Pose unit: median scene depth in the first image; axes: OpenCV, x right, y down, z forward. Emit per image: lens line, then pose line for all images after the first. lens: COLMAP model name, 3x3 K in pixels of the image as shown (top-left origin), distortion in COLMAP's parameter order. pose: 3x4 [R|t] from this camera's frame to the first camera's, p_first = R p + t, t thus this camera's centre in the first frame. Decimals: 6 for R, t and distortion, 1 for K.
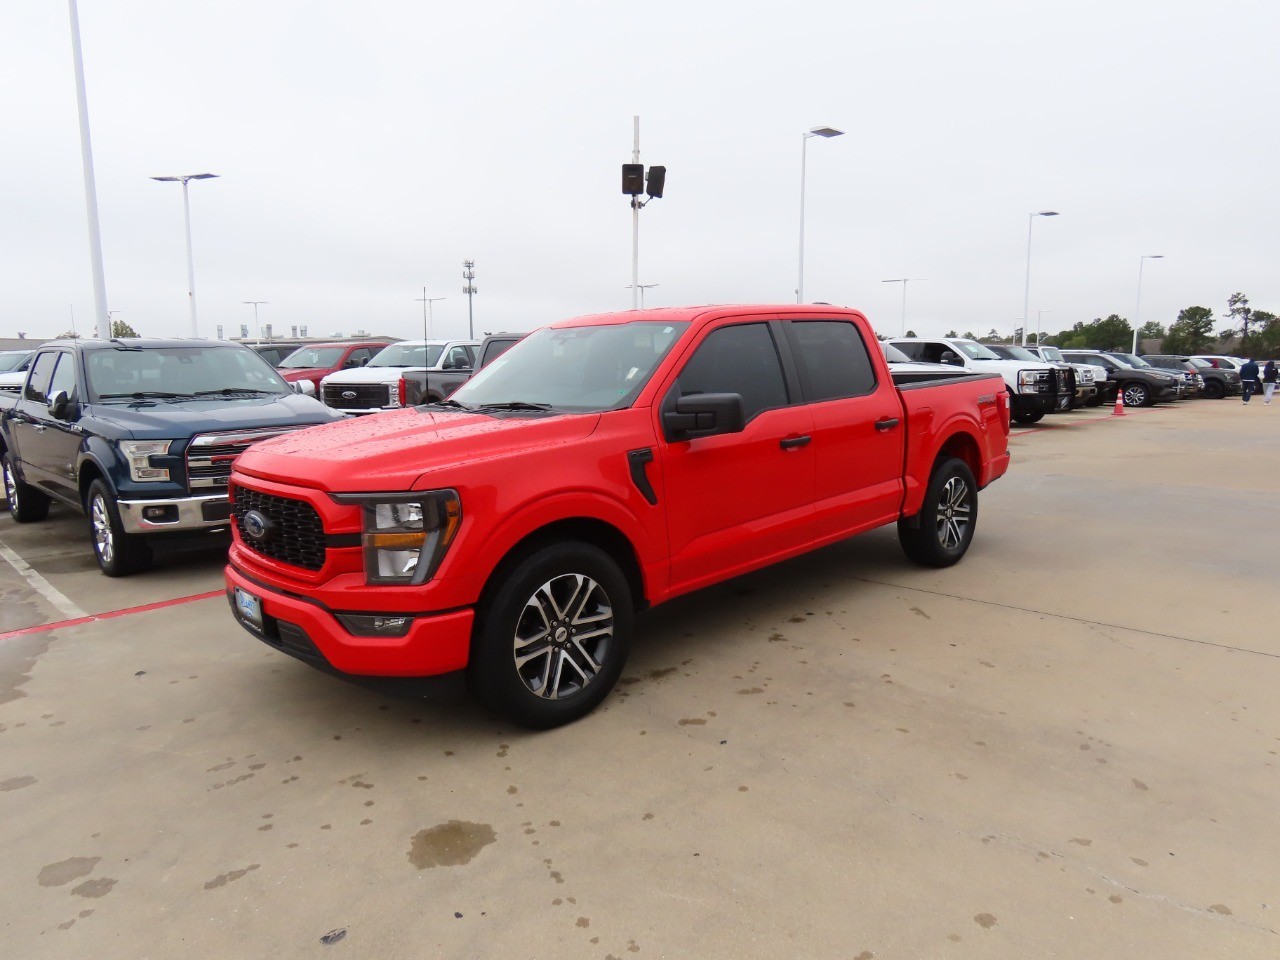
lens RADIAL K [[811.9, 0, 640.0], [0, 811.9, 480.0], [0, 0, 1]] dist [-0.004813, -0.003127]
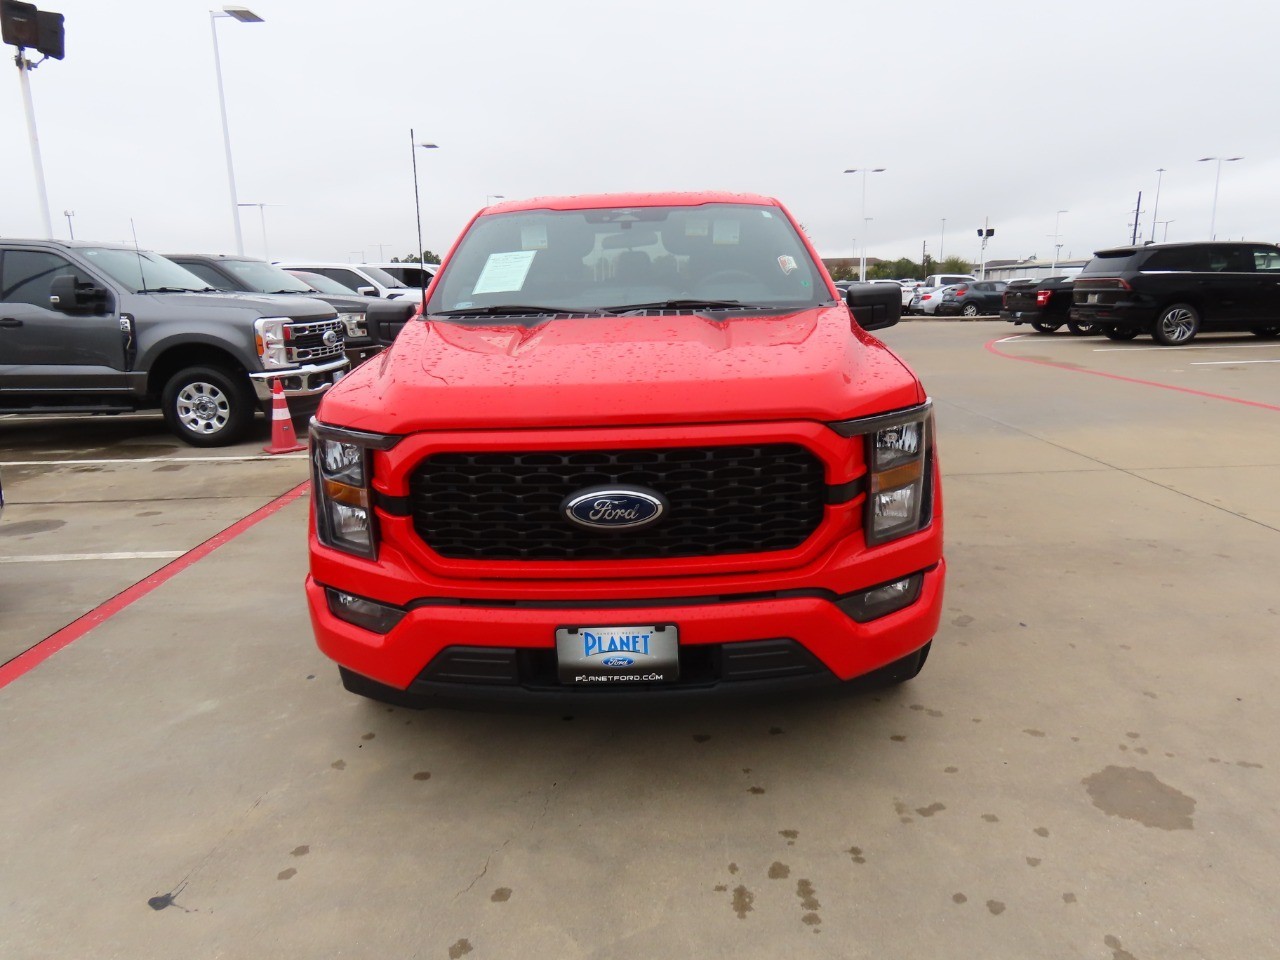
lens RADIAL K [[820.3, 0, 640.0], [0, 820.3, 480.0], [0, 0, 1]] dist [-0.004880, 0.000696]
pose [[0.704120, -0.166658, 0.690246, -0.837887], [0.115583, 0.986003, 0.120161, -0.030810], [-0.700611, -0.004827, 0.713527, 0.557318]]
